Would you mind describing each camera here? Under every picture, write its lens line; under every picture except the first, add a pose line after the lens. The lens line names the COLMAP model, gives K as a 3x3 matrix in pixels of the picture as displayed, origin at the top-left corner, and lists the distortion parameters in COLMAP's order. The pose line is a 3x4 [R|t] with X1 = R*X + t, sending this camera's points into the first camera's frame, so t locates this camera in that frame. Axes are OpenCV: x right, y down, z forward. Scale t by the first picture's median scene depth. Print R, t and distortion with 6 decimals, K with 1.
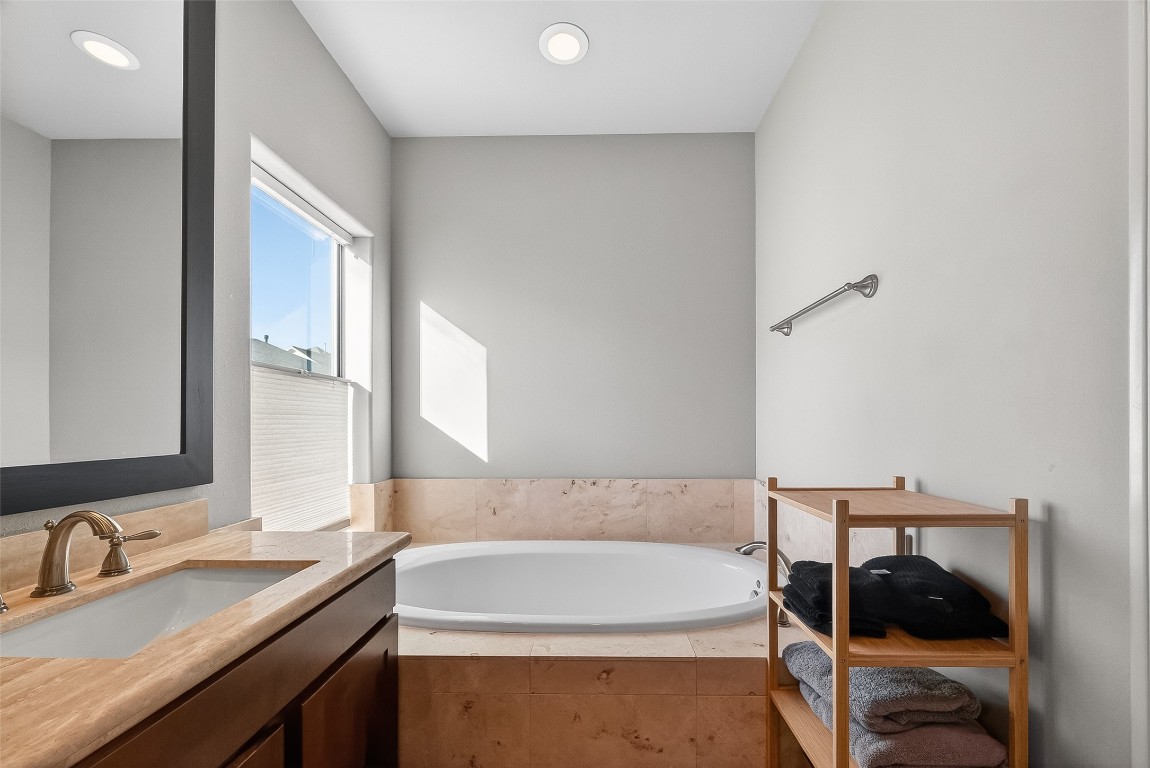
lens RADIAL K [[463.3, 0, 566.9], [0, 463.3, 419.6], [0, 0, 1]] dist [-0.001944, -0.001894]
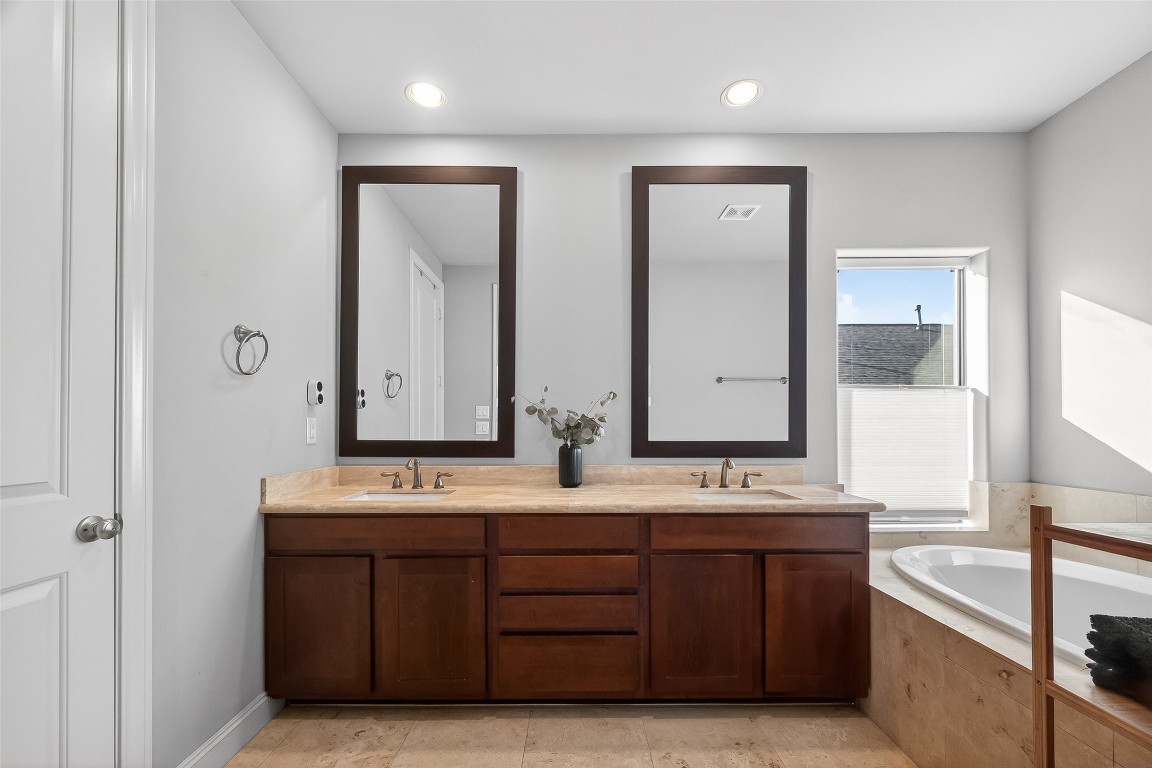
lens RADIAL K [[464.1, 0, 591.3], [0, 464.1, 422.1], [0, 0, 1]] dist [-0.001944, -0.001894]
pose [[0.047744, -0.010710, -0.998802, 1.026616], [0.006661, 0.999924, -0.010404, 0.009462], [0.998837, -0.006156, 0.047812, 0.061617]]
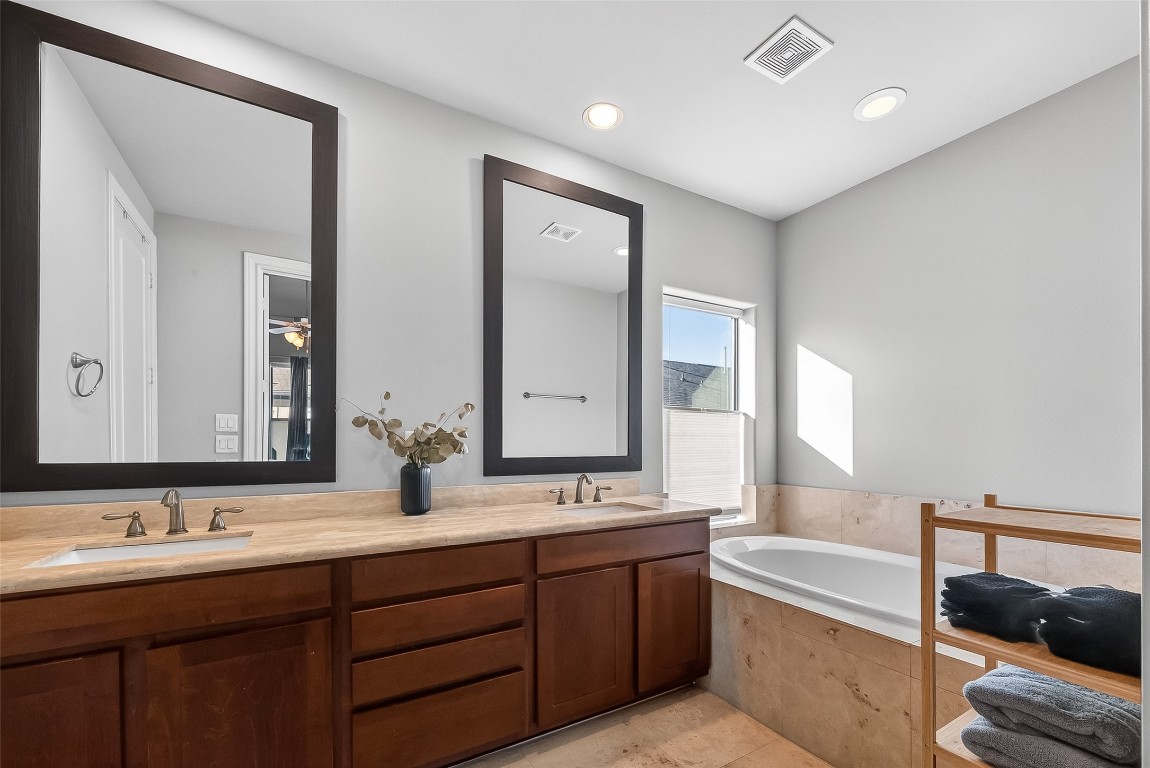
lens RADIAL K [[463.3, 0, 589.6], [0, 463.3, 441.7], [0, 0, 1]] dist [-0.001944, -0.001894]
pose [[0.549696, 0.001077, -0.835364, 0.791691], [0.003475, 0.999988, 0.003576, 0.002001], [0.835358, -0.004869, 0.549685, -0.296940]]
